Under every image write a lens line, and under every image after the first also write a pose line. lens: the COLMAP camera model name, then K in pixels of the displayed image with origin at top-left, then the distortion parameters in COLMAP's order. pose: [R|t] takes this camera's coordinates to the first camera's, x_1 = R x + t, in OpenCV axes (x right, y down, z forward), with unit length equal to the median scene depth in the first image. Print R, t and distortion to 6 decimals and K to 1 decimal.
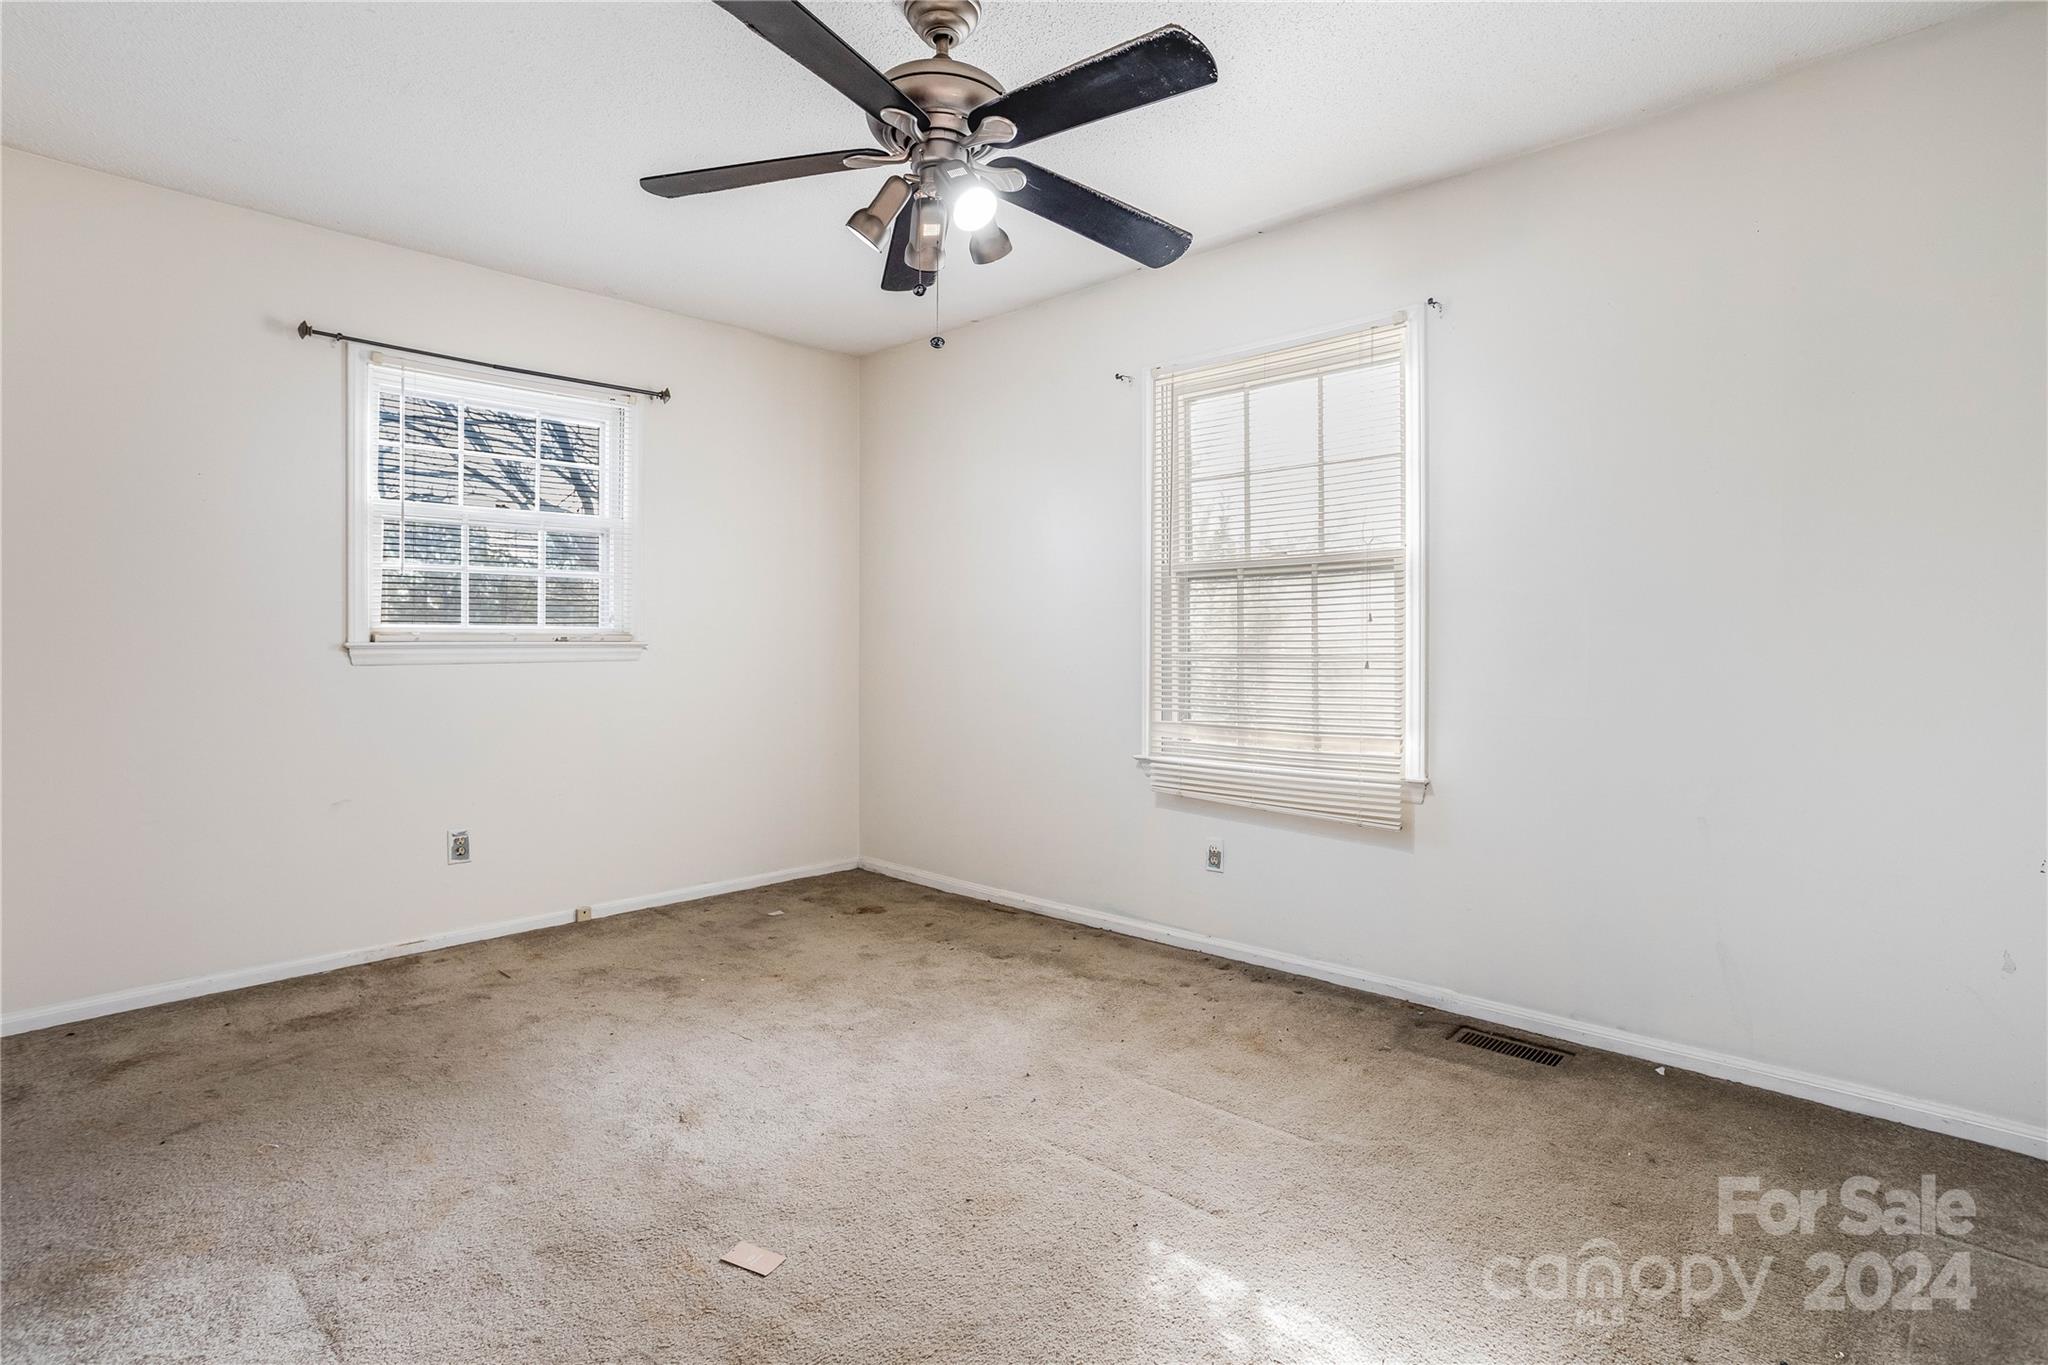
lens RADIAL K [[1005.4, 0, 1024.0], [0, 1005.4, 682.5], [0, 0, 1]] dist [-0.001244, -0.000112]
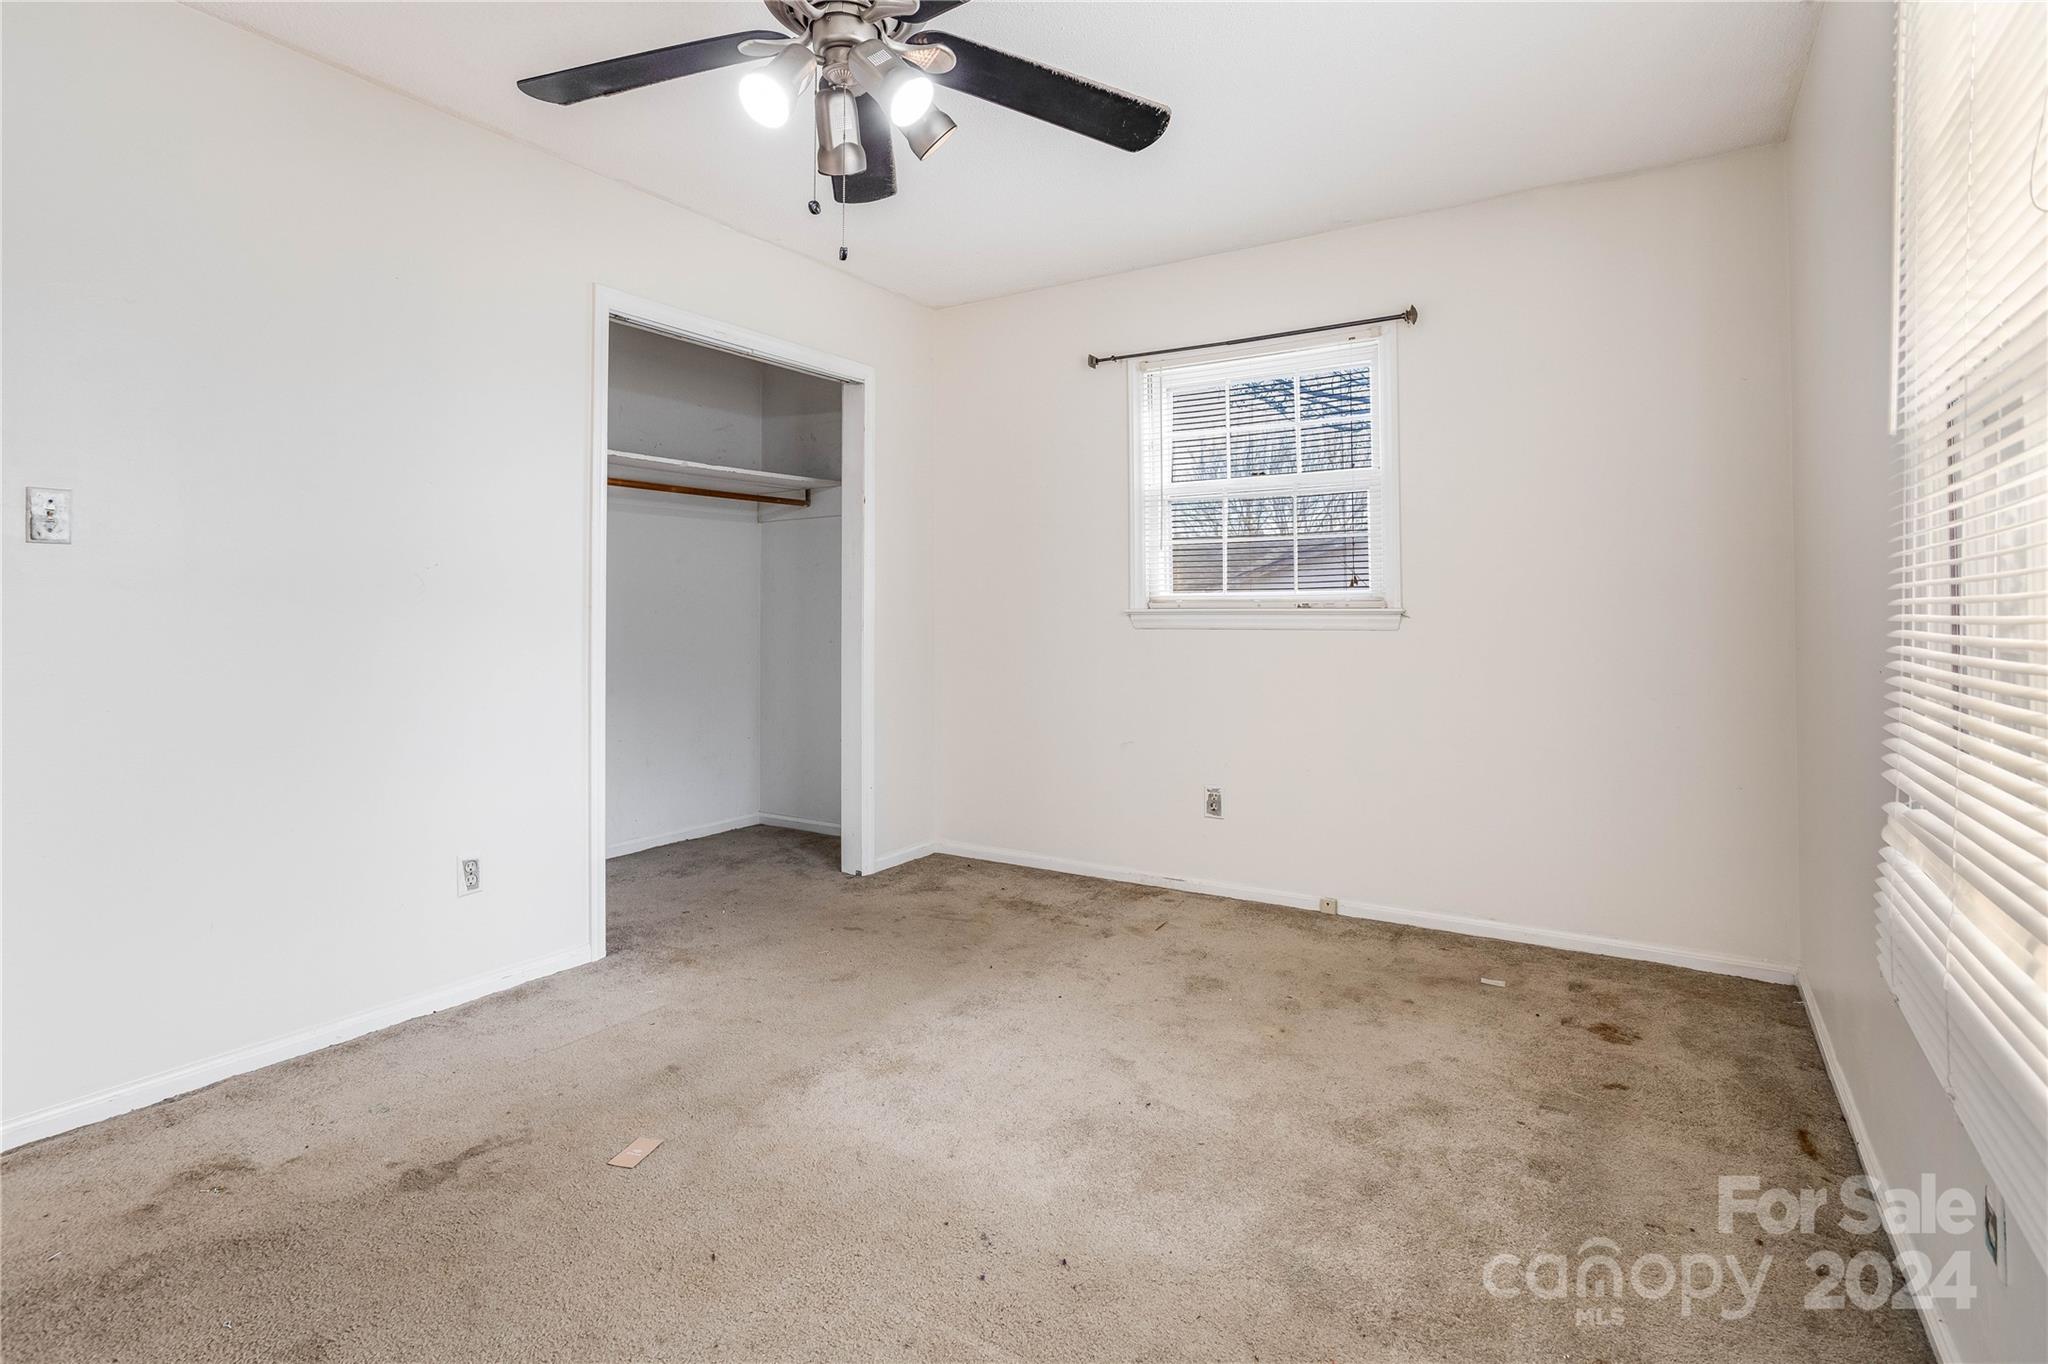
lens RADIAL K [[1026.3, 0, 1024.1], [0, 1026.3, 615.0], [0, 0, 1]] dist [-0.028886, 0.000143]
pose [[0.197231, 0.000025, -0.980357, 0.472823], [-0.043335, 0.999023, -0.008693, -0.015846], [0.979399, 0.044198, 0.197039, 0.607265]]
